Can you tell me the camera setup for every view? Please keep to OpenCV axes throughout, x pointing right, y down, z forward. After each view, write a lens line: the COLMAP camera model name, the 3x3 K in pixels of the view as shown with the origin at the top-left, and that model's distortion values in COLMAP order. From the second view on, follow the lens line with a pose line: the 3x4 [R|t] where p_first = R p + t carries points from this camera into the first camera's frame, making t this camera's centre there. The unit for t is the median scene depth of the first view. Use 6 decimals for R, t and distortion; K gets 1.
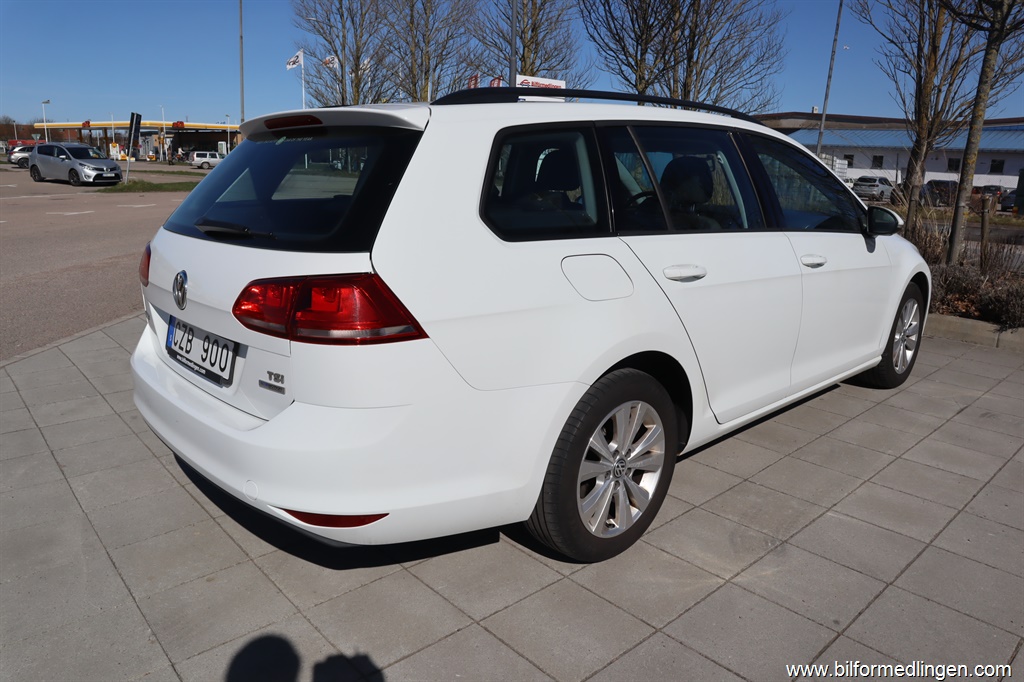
lens RADIAL K [[708.1, 0, 512.0], [0, 708.1, 341.0], [0, 0, 1]] dist [-0.133011, 0.082268]
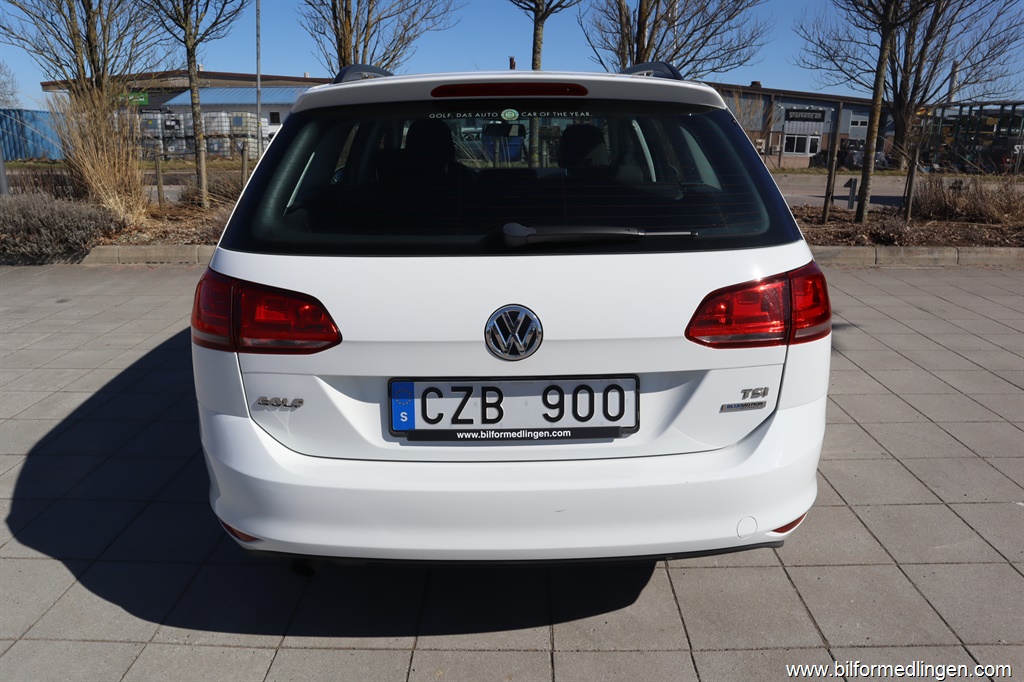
lens RADIAL K [[708.1, 0, 512.0], [0, 708.1, 341.0], [0, 0, 1]] dist [-0.133011, 0.082268]
pose [[0.674753, -0.229638, 0.701409, -0.845964], [0.189925, 0.972383, 0.135646, -0.140028], [-0.713188, 0.041688, 0.699732, 0.440188]]
